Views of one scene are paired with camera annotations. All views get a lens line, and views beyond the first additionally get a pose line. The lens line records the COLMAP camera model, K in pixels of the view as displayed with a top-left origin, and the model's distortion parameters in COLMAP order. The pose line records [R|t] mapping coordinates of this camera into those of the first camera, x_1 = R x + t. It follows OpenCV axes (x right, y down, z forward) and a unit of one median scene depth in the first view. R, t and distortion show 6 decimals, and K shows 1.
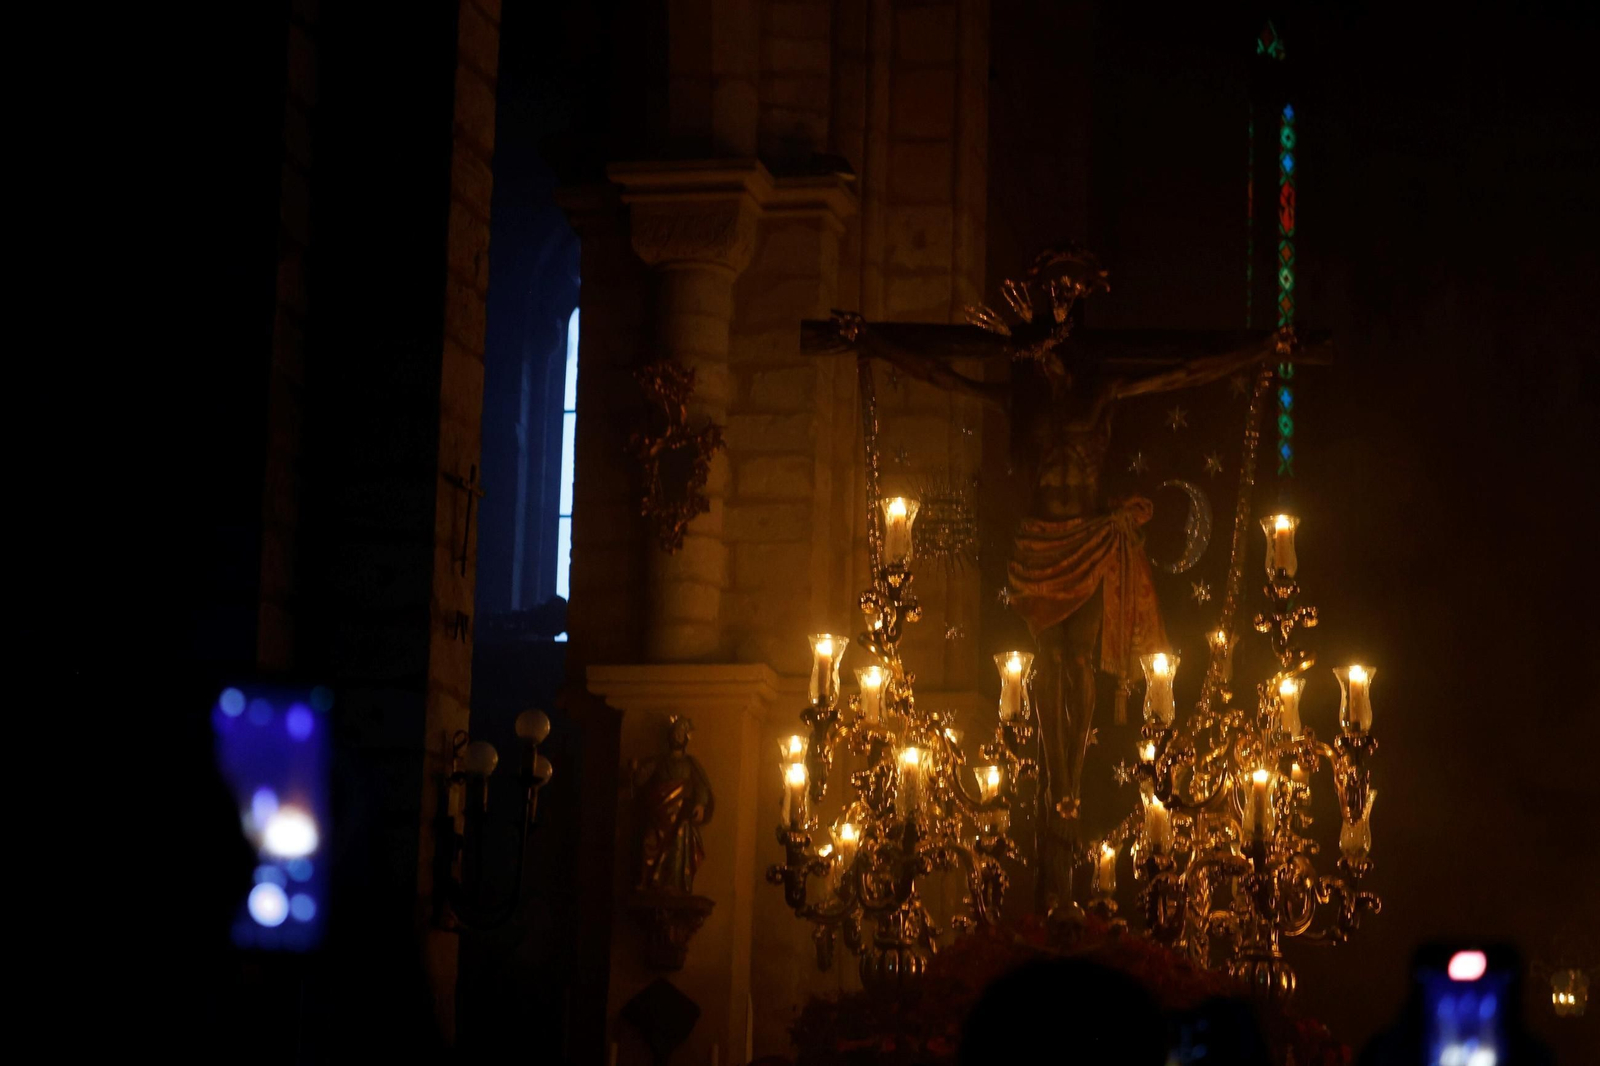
lens RADIAL K [[3659.4, 0, 800.0], [0, 3659.4, 533.0], [0, 0, 1]] dist [-0.085999, -0.380815]
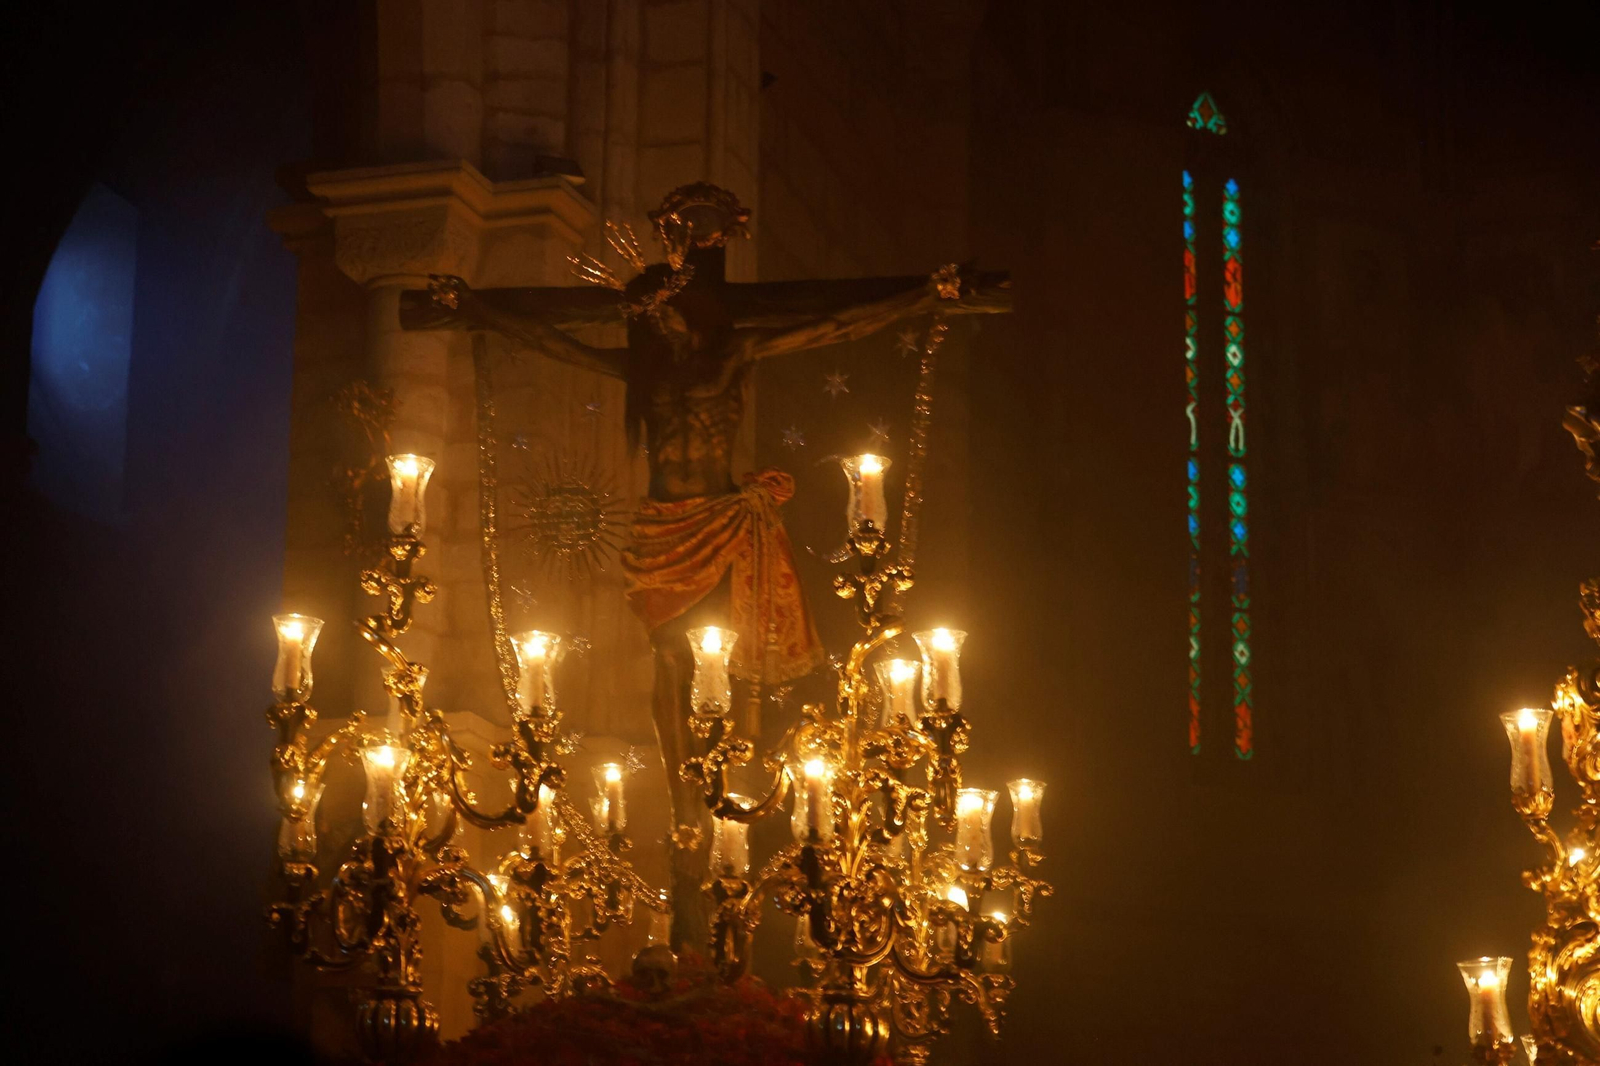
lens RADIAL K [[3295.7, 0, 800.0], [0, 3295.7, 533.0], [0, 0, 1]] dist [-0.220488, -0.193027]
pose [[0.996900, -0.037725, -0.069047, 0.151310], [0.033709, 0.997722, -0.058428, 0.049588], [0.071094, 0.055920, 0.995901, 0.243452]]
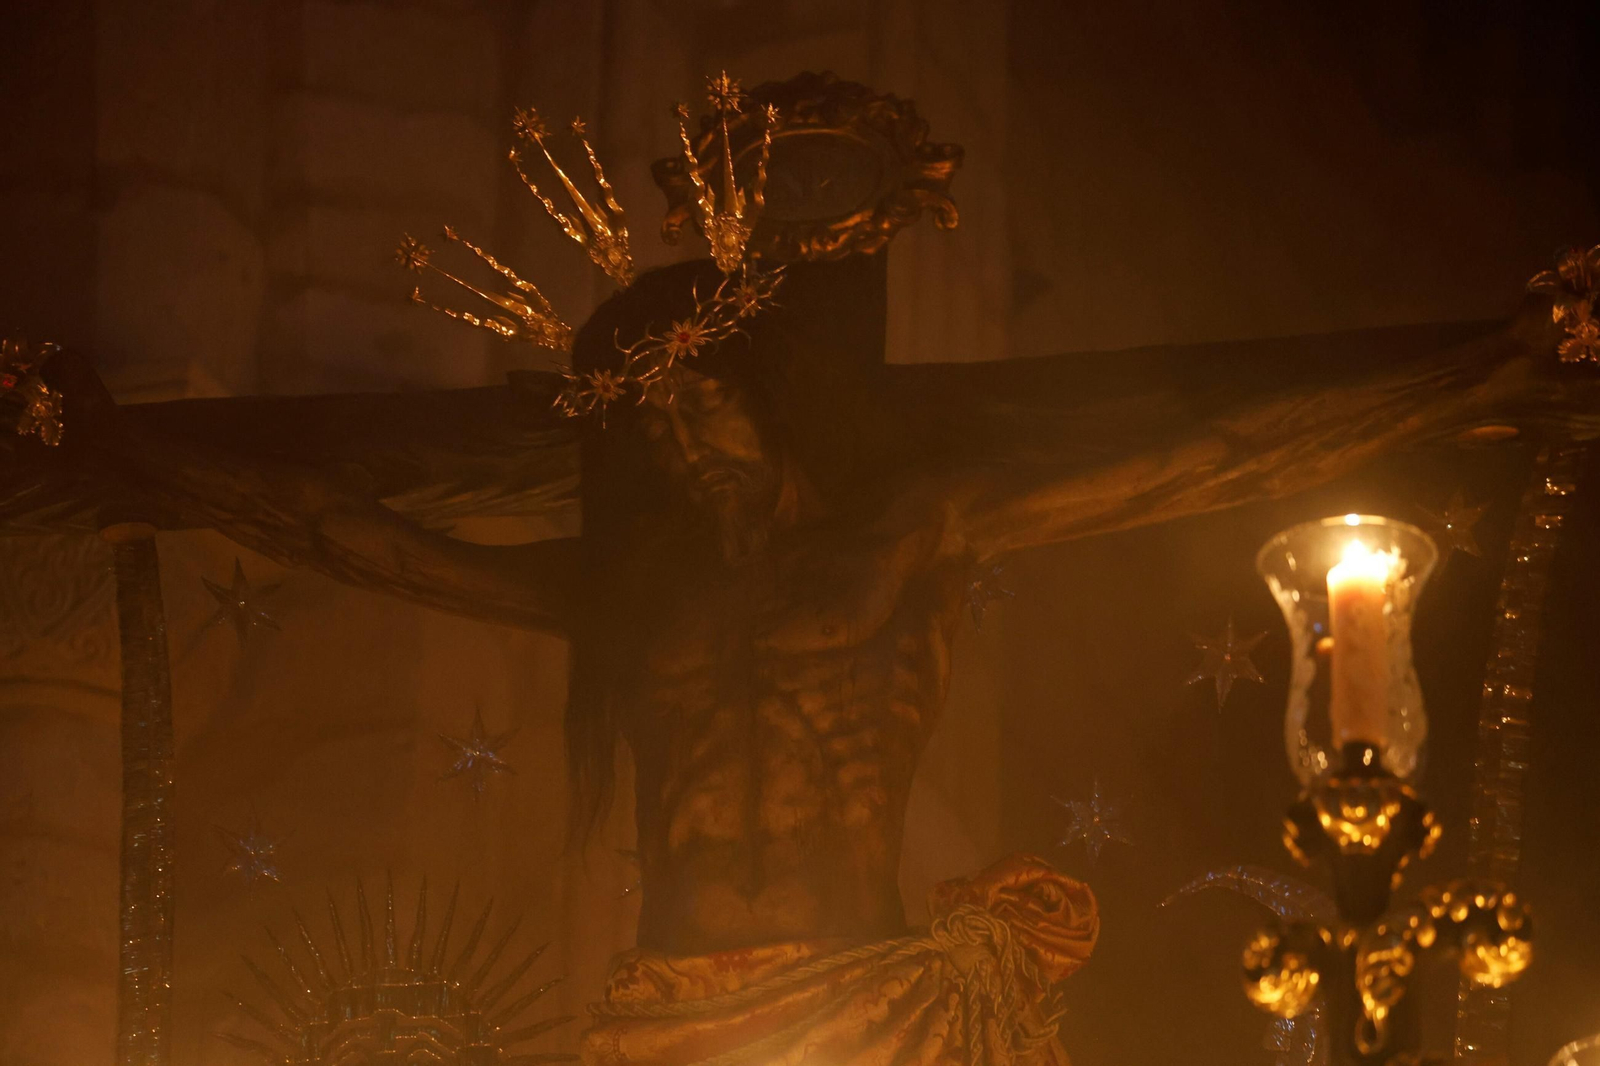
lens RADIAL K [[6426.3, 0, 799.3], [0, 6426.3, 560.0], [0, 0, 1]] dist [1.157278, -2.510881]
pose [[0.992422, -0.060054, -0.107204, 0.127852], [0.027222, 0.958208, -0.284775, 0.102691], [0.119825, 0.279698, 0.952581, 0.546775]]
